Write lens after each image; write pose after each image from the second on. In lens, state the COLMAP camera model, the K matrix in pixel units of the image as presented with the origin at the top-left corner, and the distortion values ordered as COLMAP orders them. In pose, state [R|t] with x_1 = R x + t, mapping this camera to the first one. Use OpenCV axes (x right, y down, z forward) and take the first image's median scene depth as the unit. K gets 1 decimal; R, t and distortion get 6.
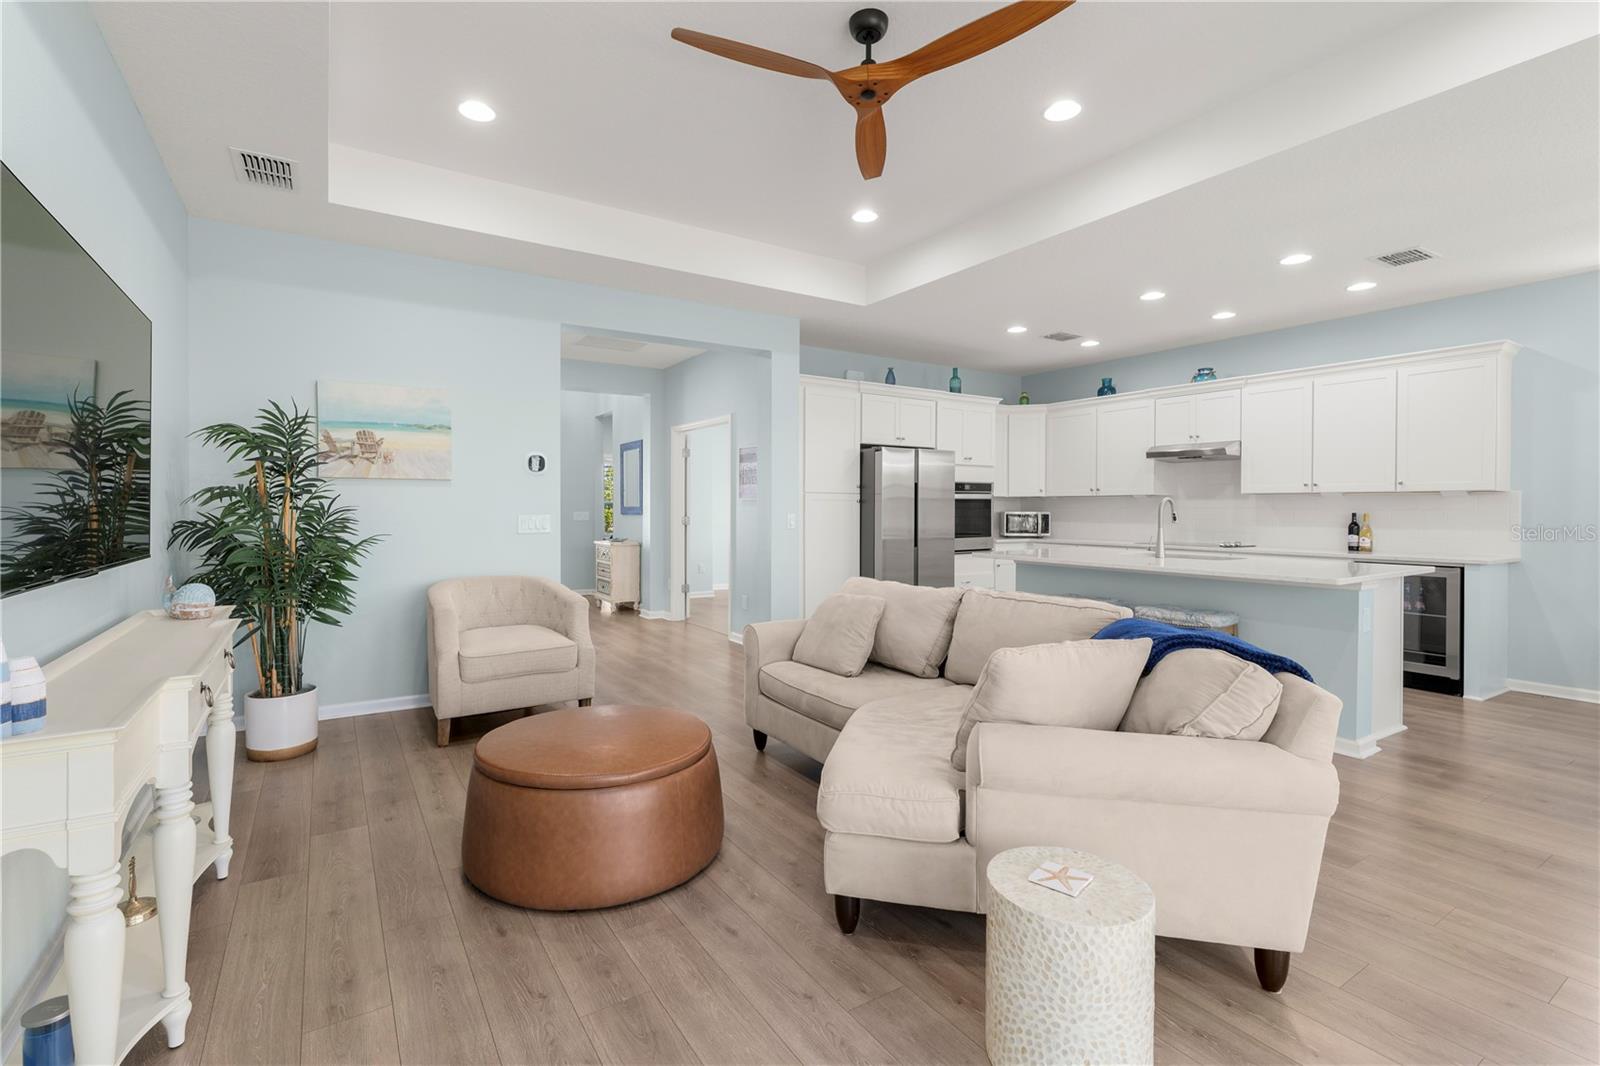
lens RADIAL K [[731.0, 0, 774.5], [0, 731.0, 514.4], [0, 0, 1]] dist [0.003687, 0.000511]
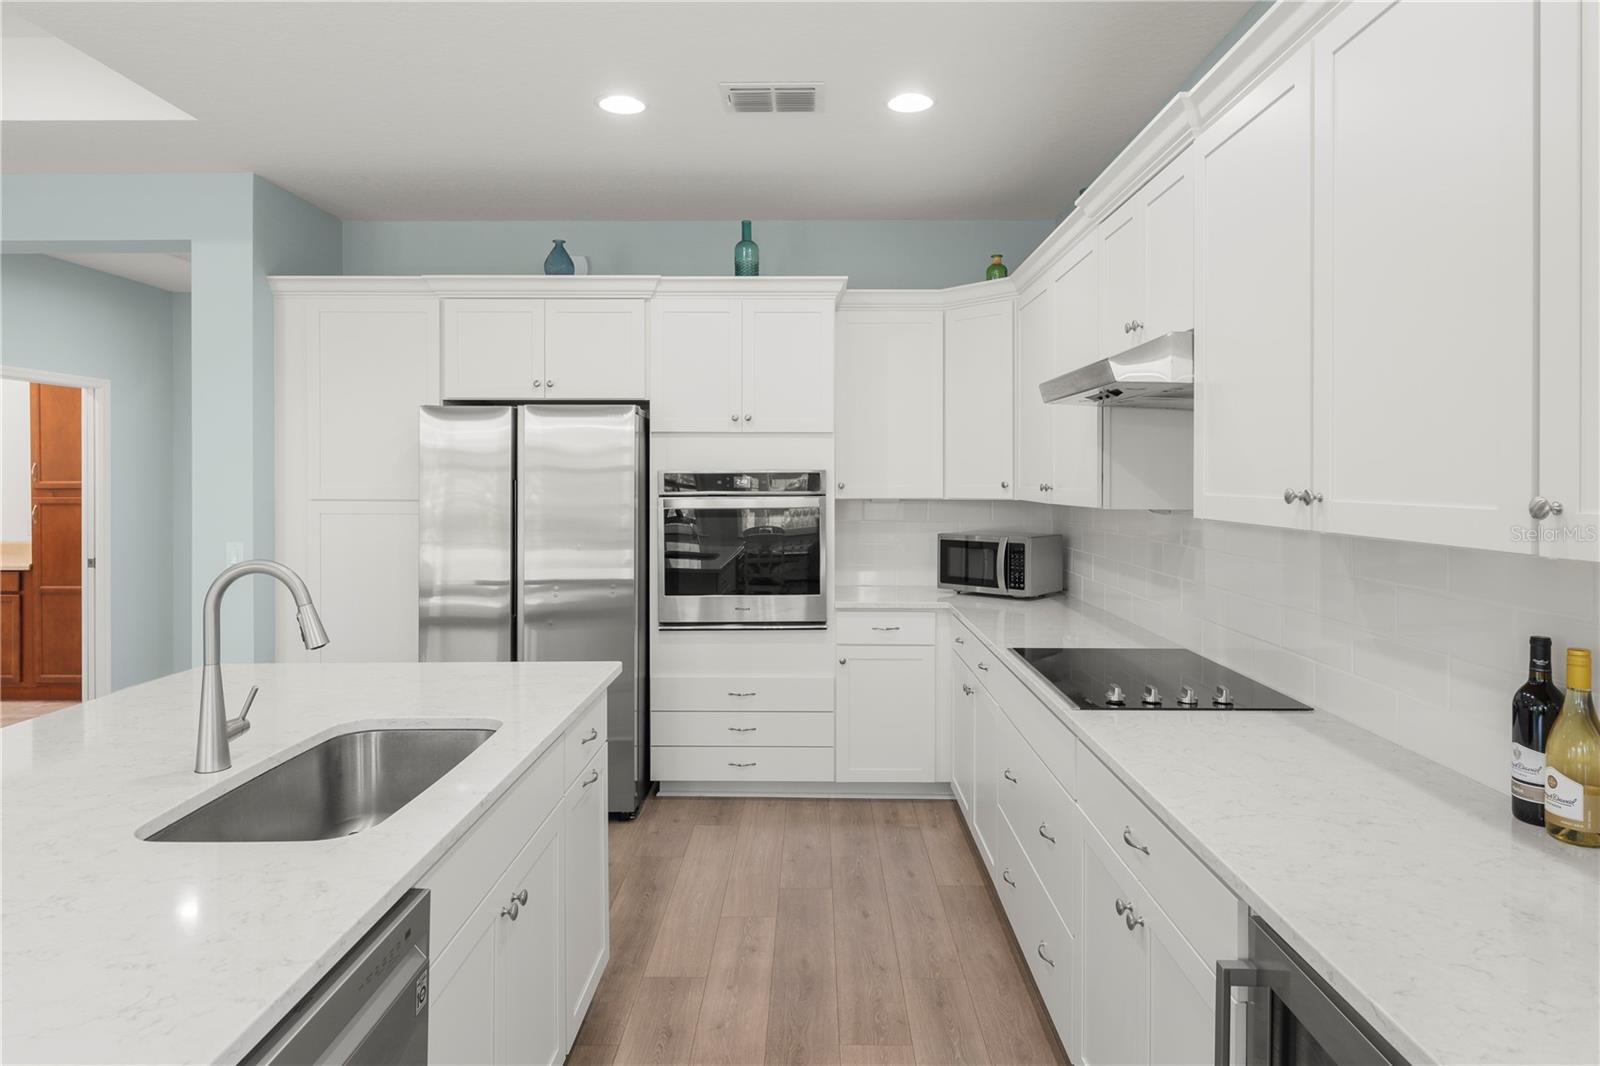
lens RADIAL K [[940.8, 0, 808.8], [0, 940.8, 477.6], [0, 0, 1]] dist [-0.002105, -0.000795]
pose [[0.843090, -0.002638, -0.537766, 0.664805], [-0.002043, 0.999965, -0.008109, -0.038697], [0.537768, 0.007935, 0.843055, 0.585186]]
